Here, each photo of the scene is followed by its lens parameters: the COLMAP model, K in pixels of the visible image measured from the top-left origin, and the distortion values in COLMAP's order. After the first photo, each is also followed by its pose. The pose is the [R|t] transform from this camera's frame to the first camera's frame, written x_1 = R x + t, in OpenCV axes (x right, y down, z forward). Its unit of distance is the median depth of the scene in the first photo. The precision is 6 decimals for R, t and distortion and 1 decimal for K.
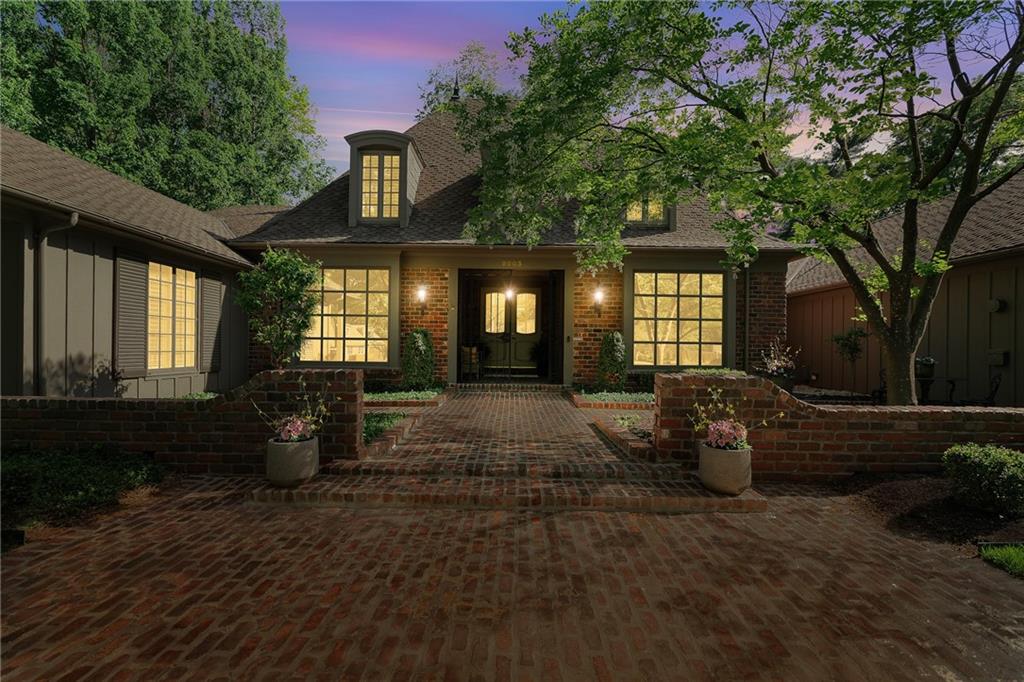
lens RADIAL K [[463.5, 0, 512.0], [0, 463.5, 341.0], [0, 0, 1]] dist [0.000364, -0.000169]
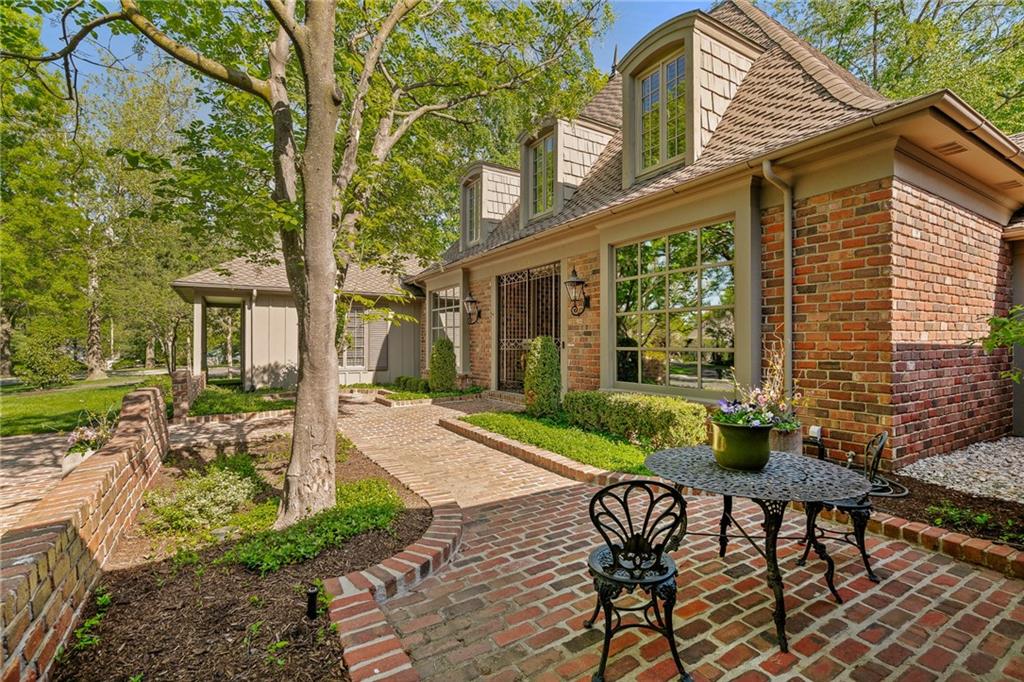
lens RADIAL K [[463.5, 0, 512.0], [0, 463.5, 341.0], [0, 0, 1]] dist [0.000364, -0.000169]
pose [[0.517000, -0.022653, -0.855686, 1.037653], [0.010692, 0.999743, -0.020007, 0.002332], [0.855919, 0.001195, 0.517109, 0.680282]]
